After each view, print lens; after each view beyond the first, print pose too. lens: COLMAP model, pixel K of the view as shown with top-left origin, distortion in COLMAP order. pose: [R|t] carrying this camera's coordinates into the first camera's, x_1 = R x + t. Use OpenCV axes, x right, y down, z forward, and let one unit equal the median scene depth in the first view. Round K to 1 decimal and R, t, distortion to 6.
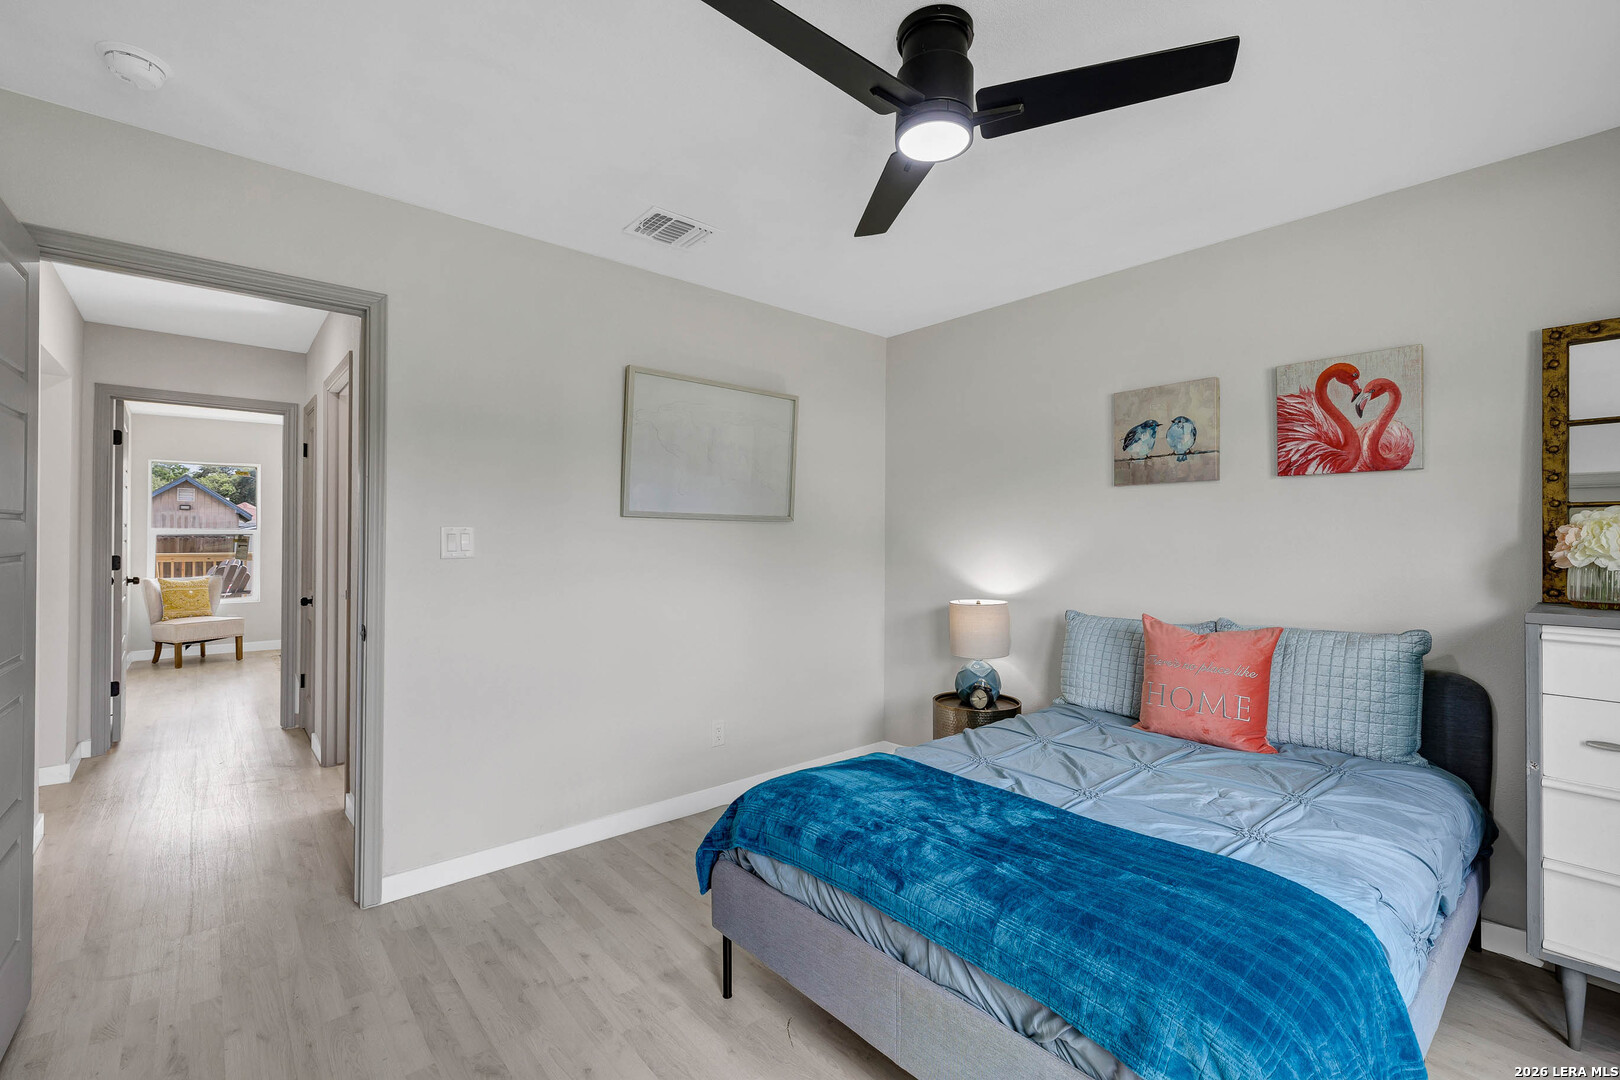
lens RADIAL K [[709.2, 0, 810.8], [0, 709.2, 526.7], [0, 0, 1]] dist [0.000359, 0.000026]
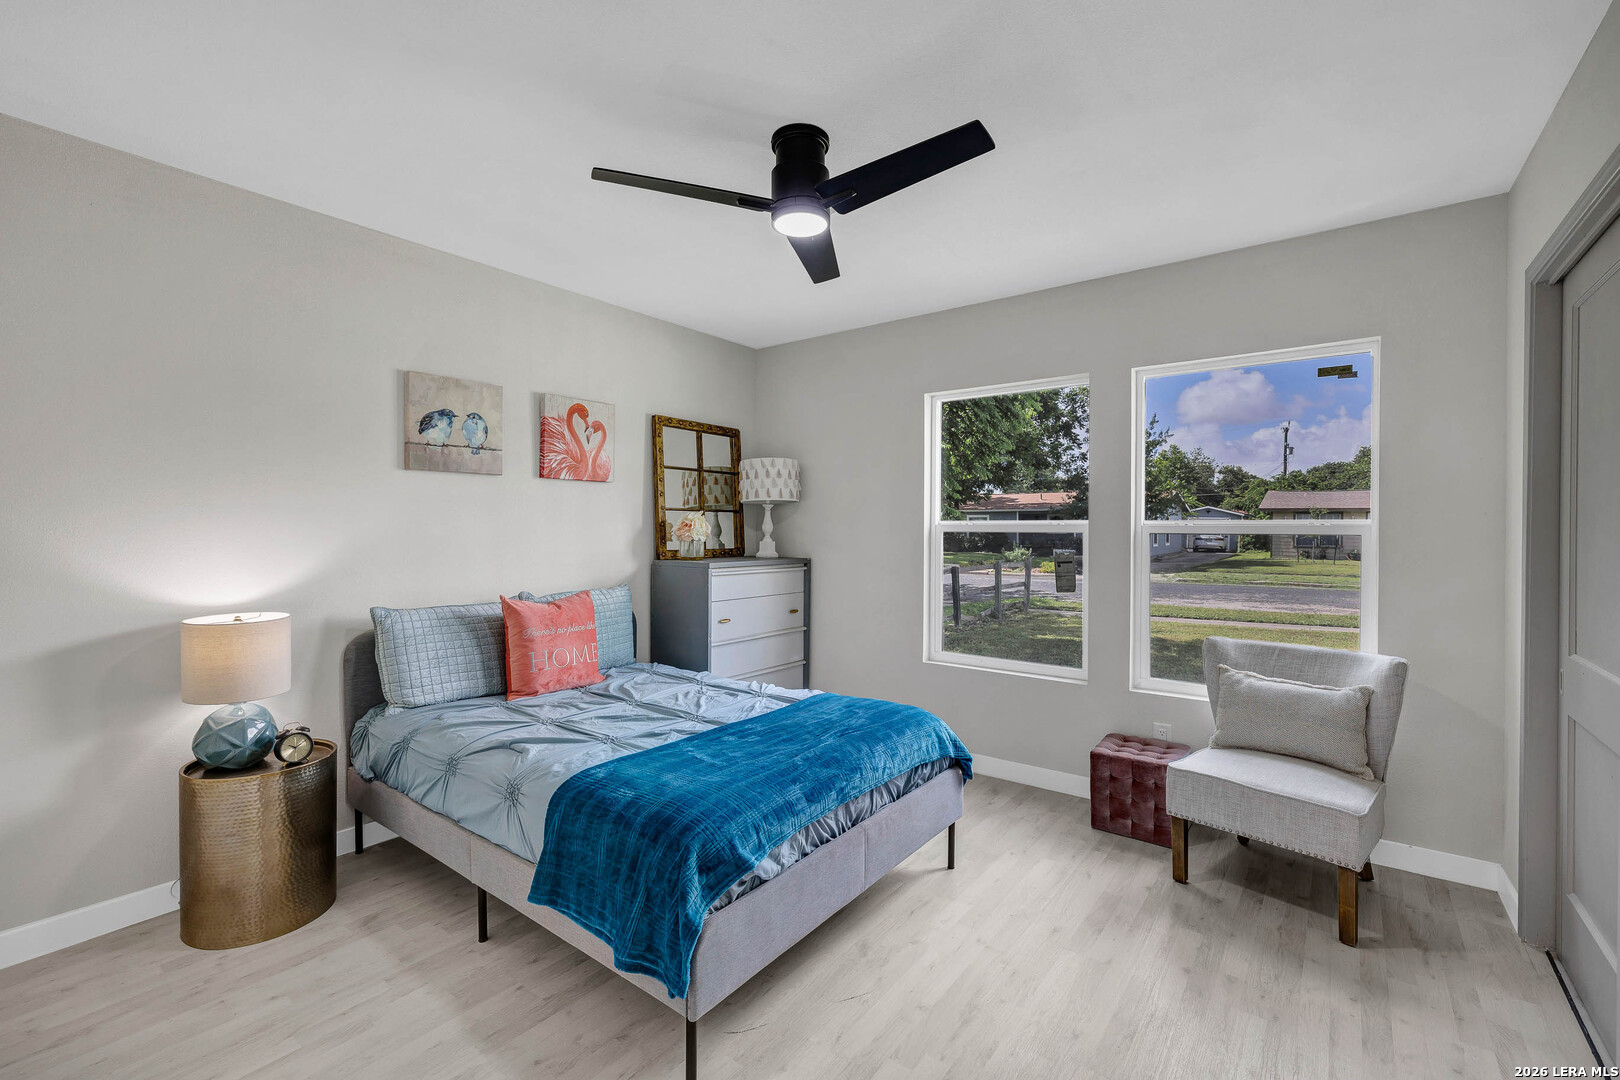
lens RADIAL K [[709.2, 0, 810.8], [0, 709.2, 526.7], [0, 0, 1]] dist [0.000359, 0.000026]
pose [[-0.213662, -0.000802, 0.976907, -0.678548], [-0.019997, 0.999794, -0.003553, 0.012105], [-0.976703, -0.020295, -0.213634, 0.765986]]
